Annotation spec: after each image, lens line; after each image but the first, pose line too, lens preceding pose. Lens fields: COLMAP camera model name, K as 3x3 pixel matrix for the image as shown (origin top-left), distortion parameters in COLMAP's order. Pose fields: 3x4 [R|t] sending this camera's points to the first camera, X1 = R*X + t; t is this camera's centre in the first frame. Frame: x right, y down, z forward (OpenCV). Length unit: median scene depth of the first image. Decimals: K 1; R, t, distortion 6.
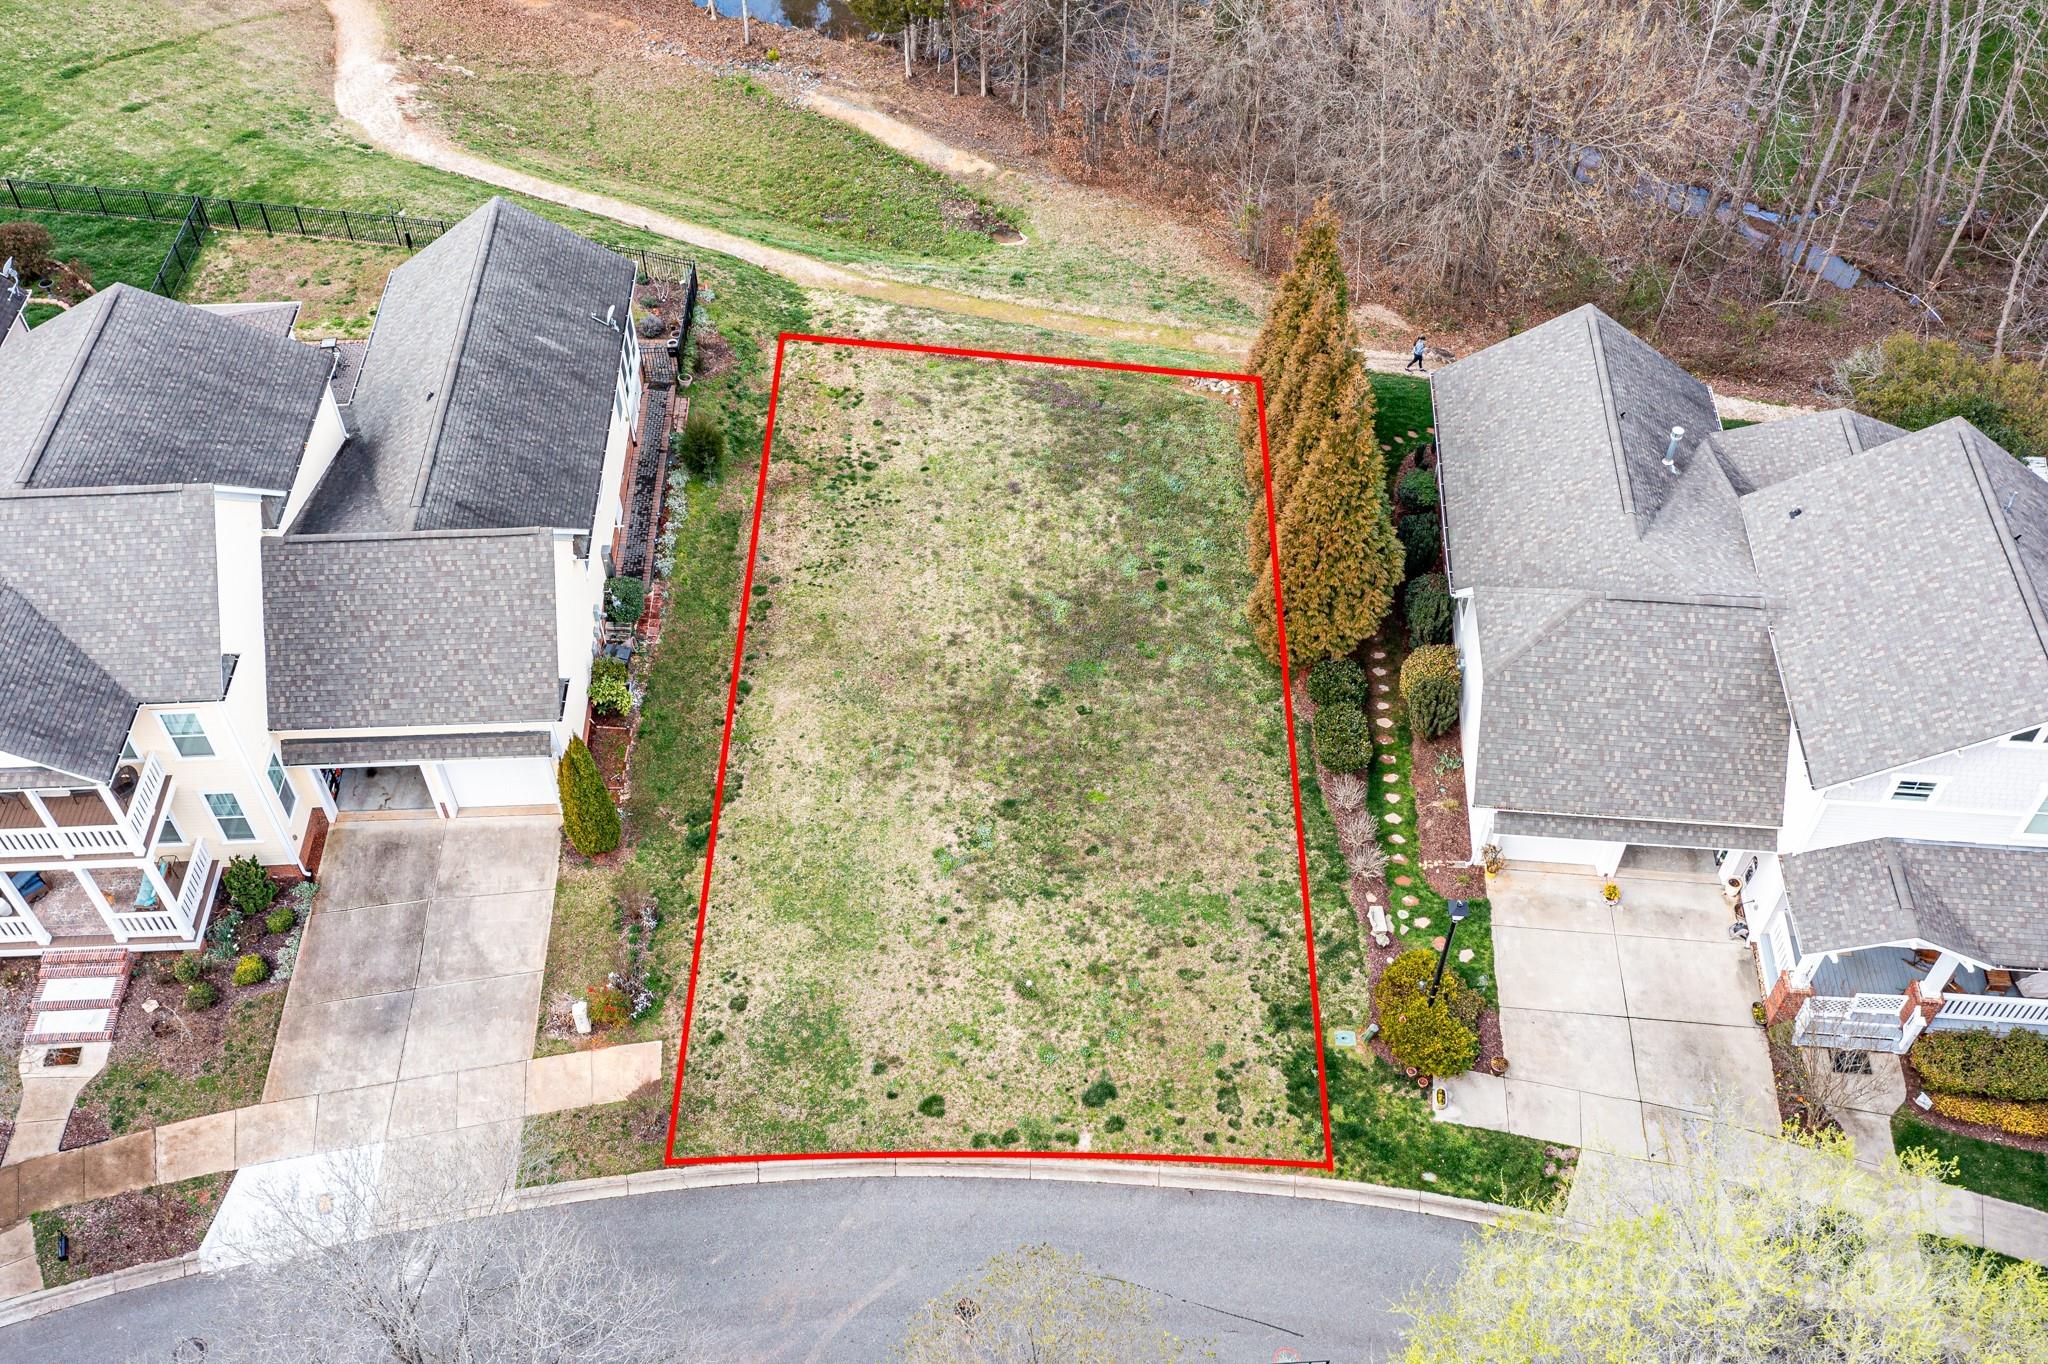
lens RADIAL K [[1703.4, 0, 1045.8], [0, 1703.4, 674.6], [0, 0, 1]] dist [-0.016144, 0.008500]
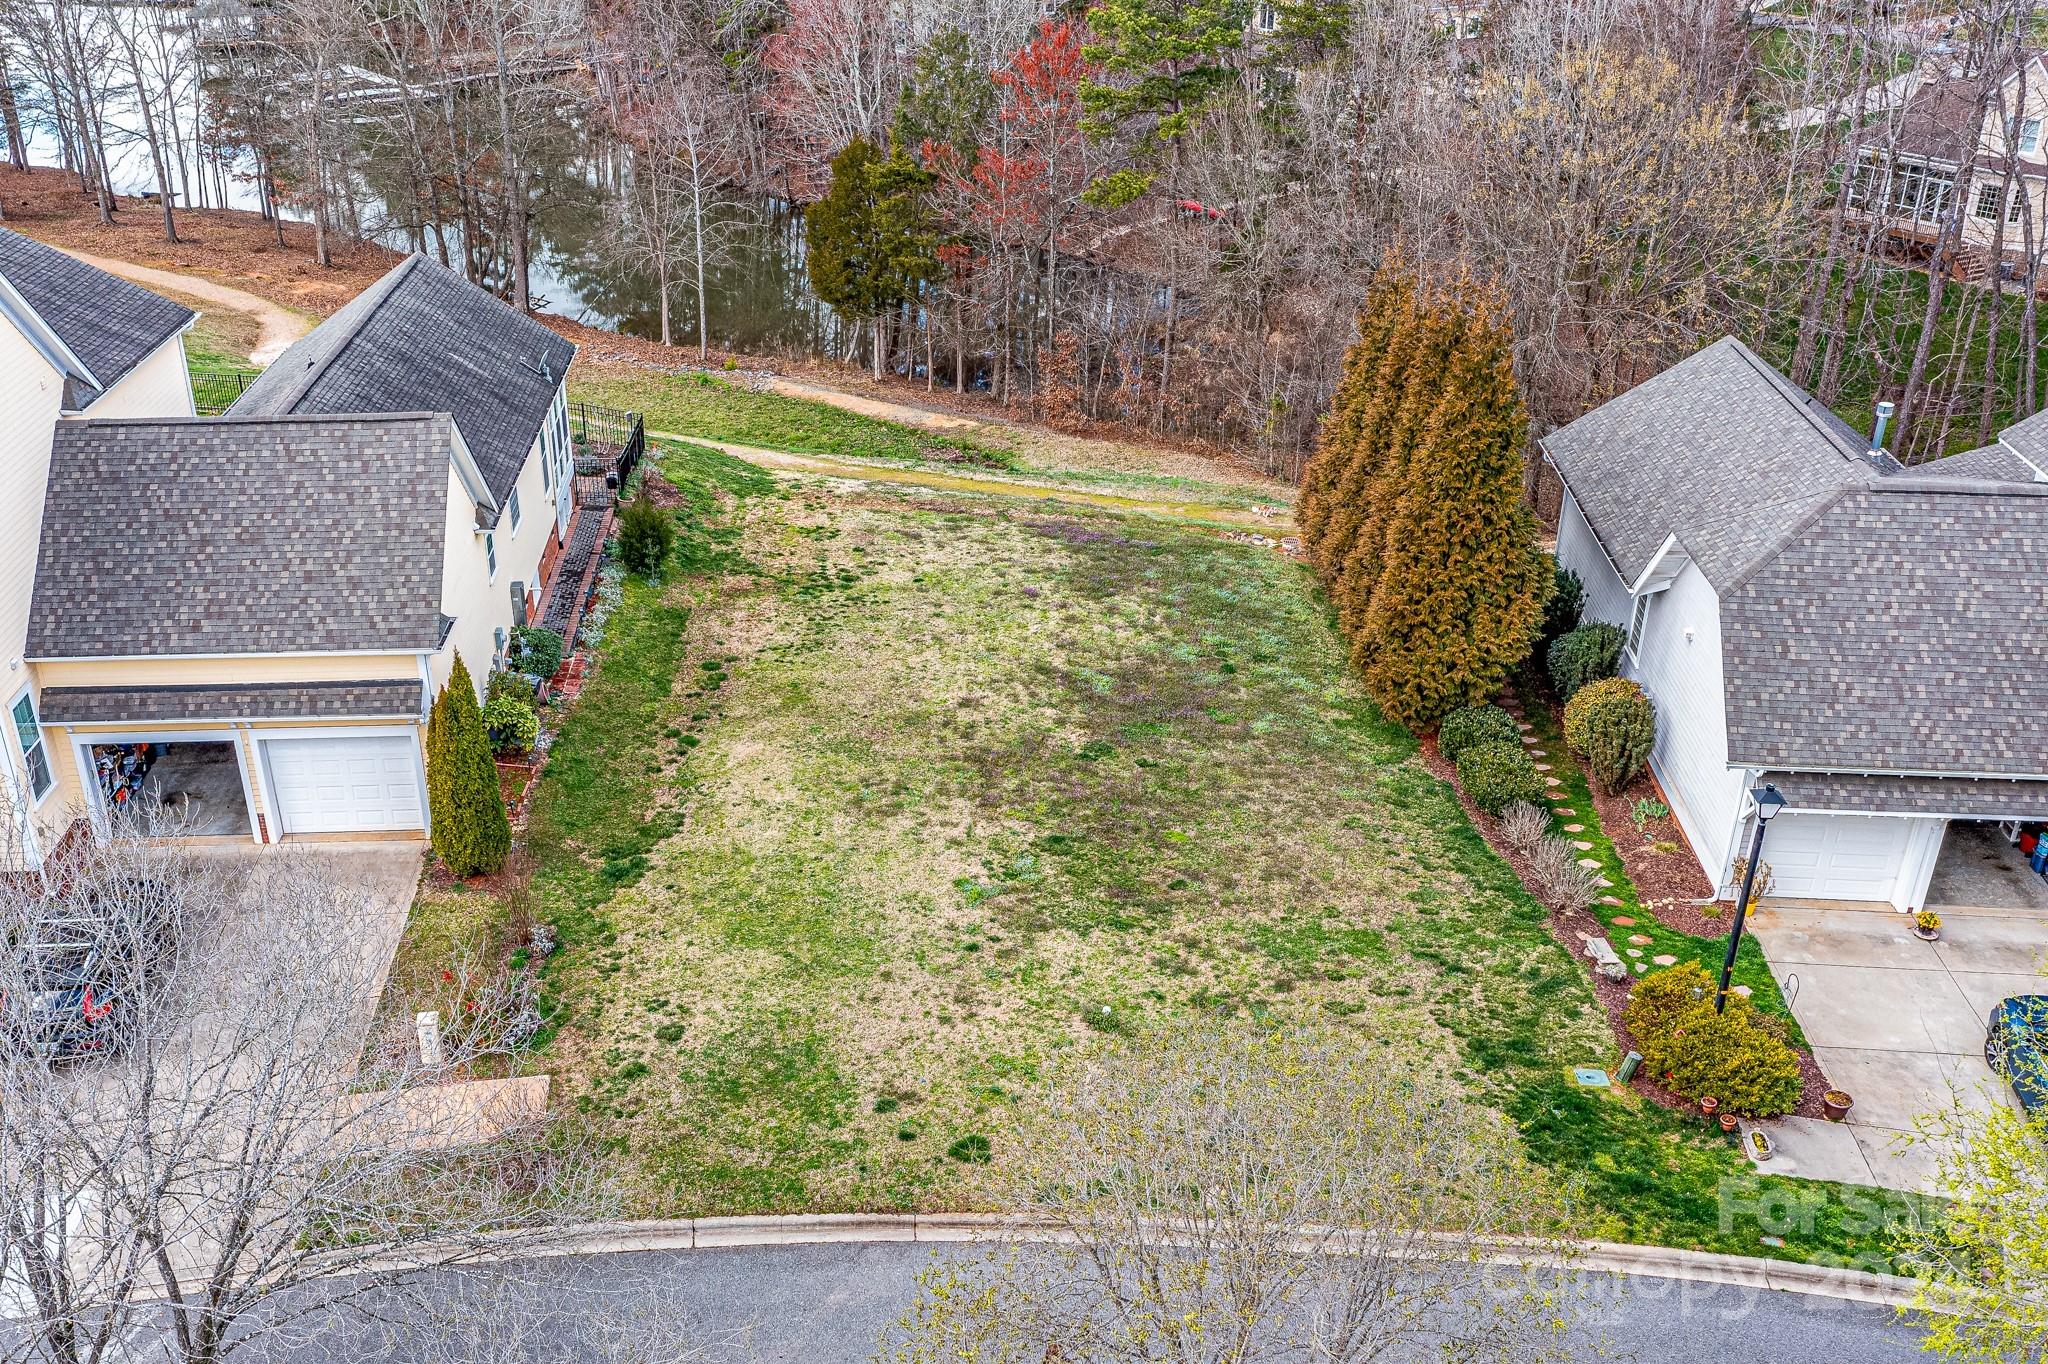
lens RADIAL K [[1703.4, 0, 963.1], [0, 1703.4, 917.7], [0, 0, 1]] dist [-0.016144, 0.008500]
pose [[0.999960, -0.005093, 0.007411, -0.068636], [0.007153, 0.949970, -0.312260, 0.343876], [-0.005450, 0.312300, 0.949968, 0.343442]]
